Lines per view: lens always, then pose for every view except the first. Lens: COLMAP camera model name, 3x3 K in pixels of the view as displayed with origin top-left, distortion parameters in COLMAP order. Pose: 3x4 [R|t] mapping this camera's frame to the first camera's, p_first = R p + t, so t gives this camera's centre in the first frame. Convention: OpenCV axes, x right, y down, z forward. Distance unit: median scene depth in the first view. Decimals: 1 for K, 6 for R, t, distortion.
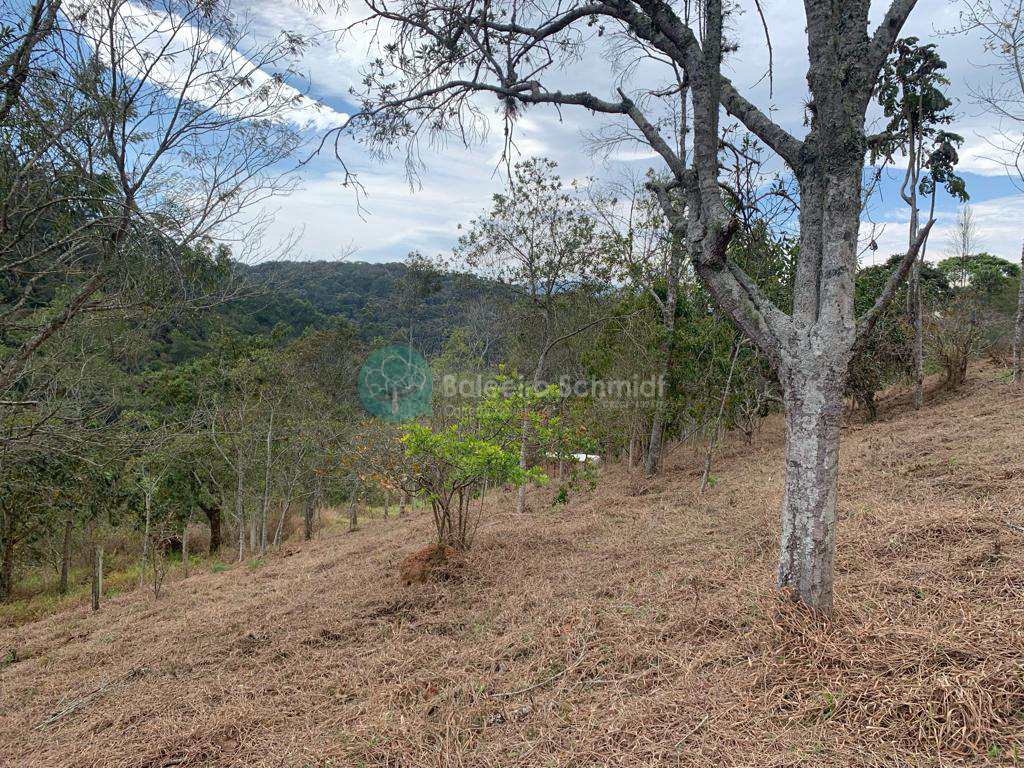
lens RADIAL K [[791.0, 0, 501.8], [0, 791.0, 390.7], [0, 0, 1]] dist [0.033672, -0.014730]
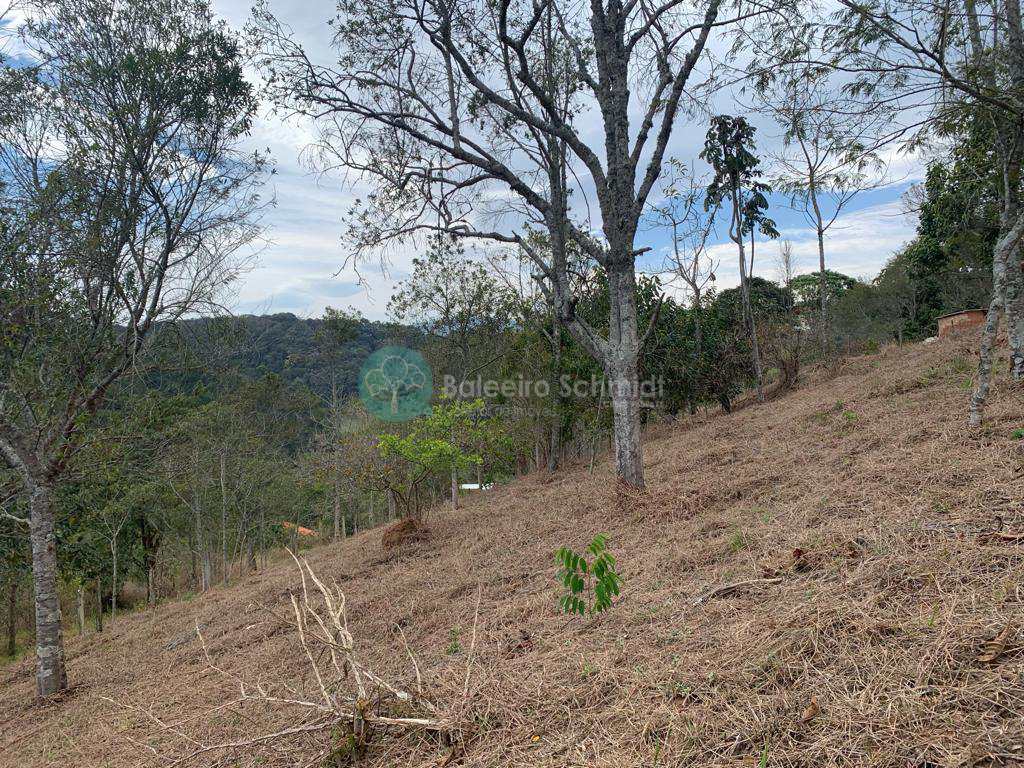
lens RADIAL K [[791.0, 0, 517.5], [0, 791.0, 384.4], [0, 0, 1]] dist [0.033672, -0.014730]
pose [[0.985477, -0.084267, 0.147424, -0.047840], [0.092230, 0.994579, -0.048028, 0.025602], [-0.142578, 0.060927, 0.987907, -0.270080]]
